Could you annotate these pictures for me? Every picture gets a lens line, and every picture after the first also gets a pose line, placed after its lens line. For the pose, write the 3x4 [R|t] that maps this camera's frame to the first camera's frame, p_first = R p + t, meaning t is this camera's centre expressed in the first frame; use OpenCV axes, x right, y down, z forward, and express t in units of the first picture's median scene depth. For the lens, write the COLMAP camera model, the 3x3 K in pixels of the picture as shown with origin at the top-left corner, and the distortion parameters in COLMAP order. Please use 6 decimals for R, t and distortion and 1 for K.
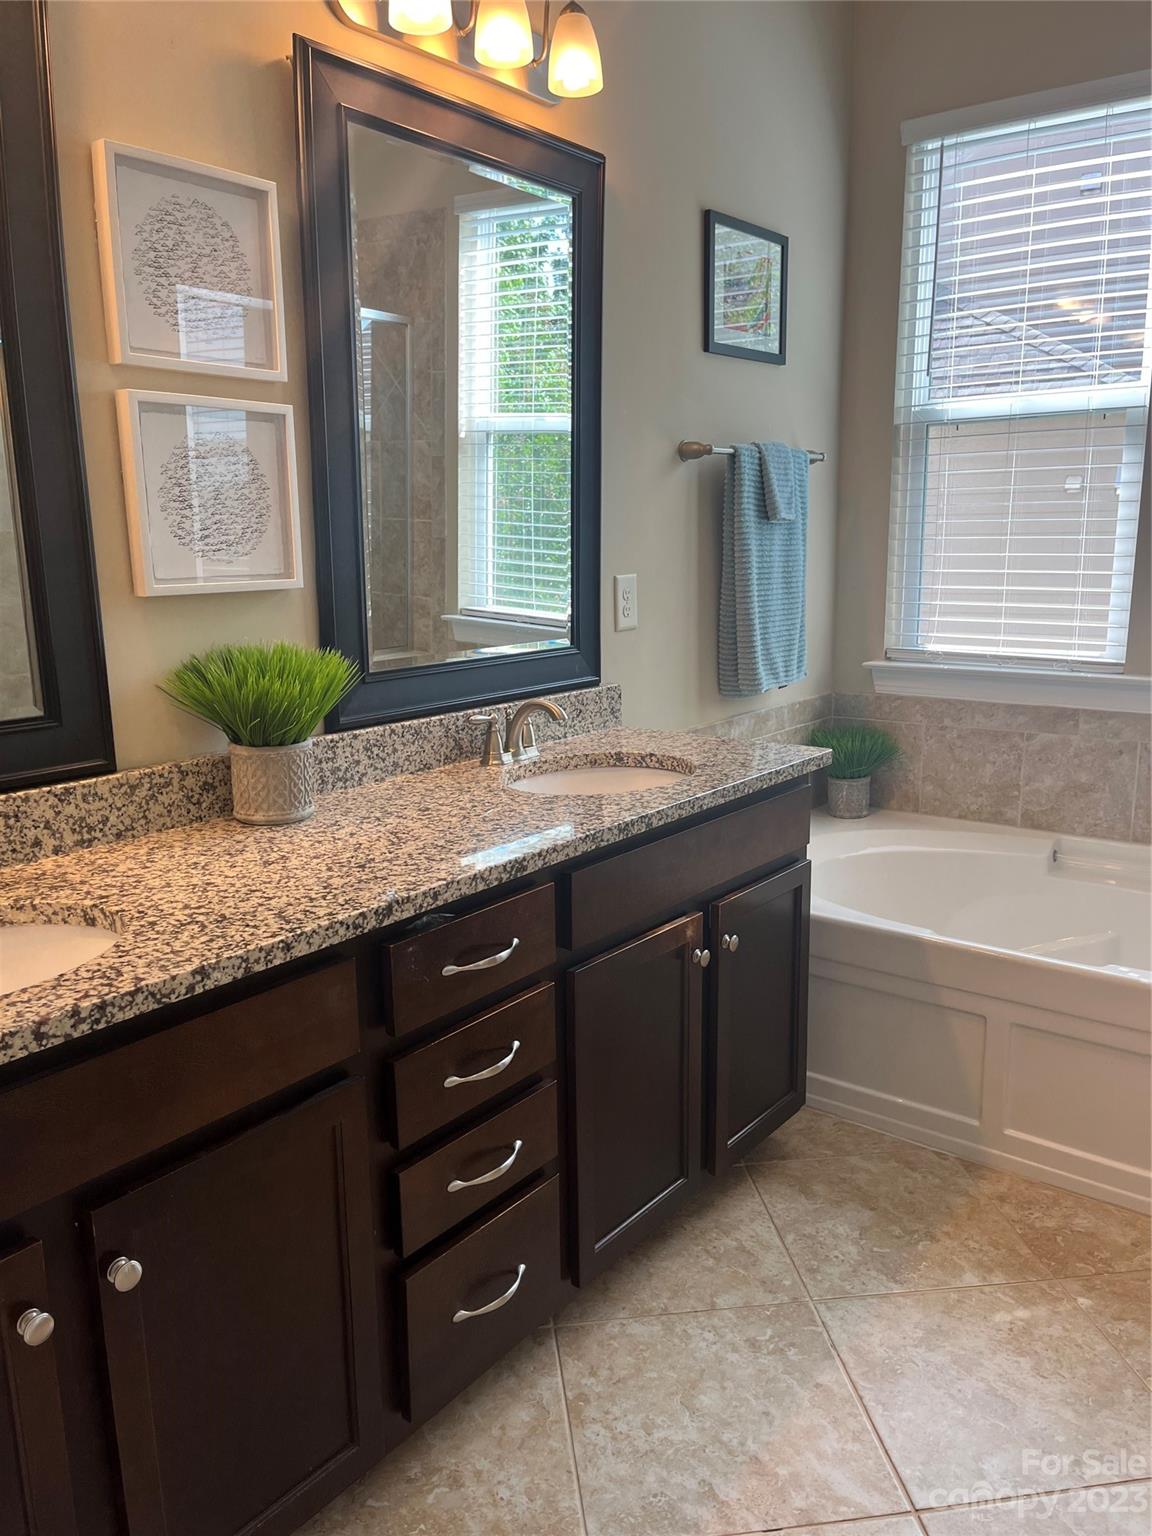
lens RADIAL K [[1156.6, 0, 570.9], [0, 1156.6, 776.6], [0, 0, 1]] dist [0.081995, -0.114108]
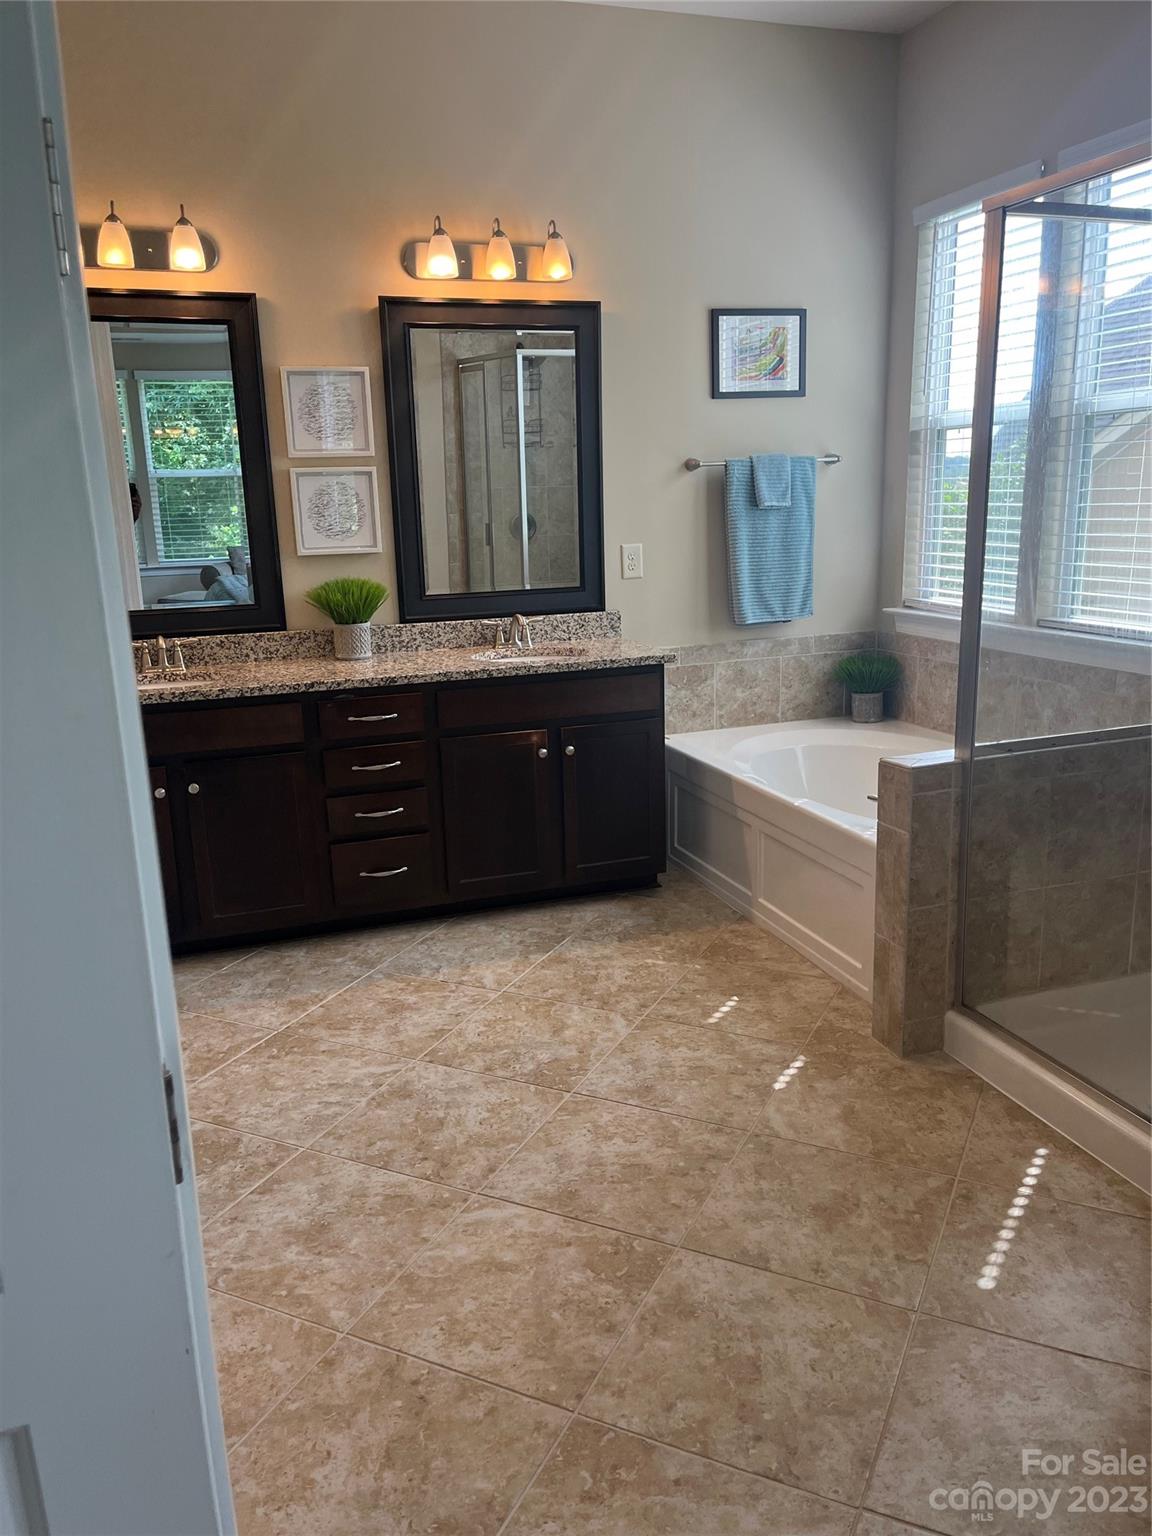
lens RADIAL K [[1156.6, 0, 570.9], [0, 1156.6, 776.6], [0, 0, 1]] dist [0.081995, -0.114108]
pose [[0.836619, 0.120853, -0.534287, 1.116576], [-0.095195, 0.992595, 0.075458, 0.045365], [0.539450, -0.012268, 0.841928, -0.542540]]
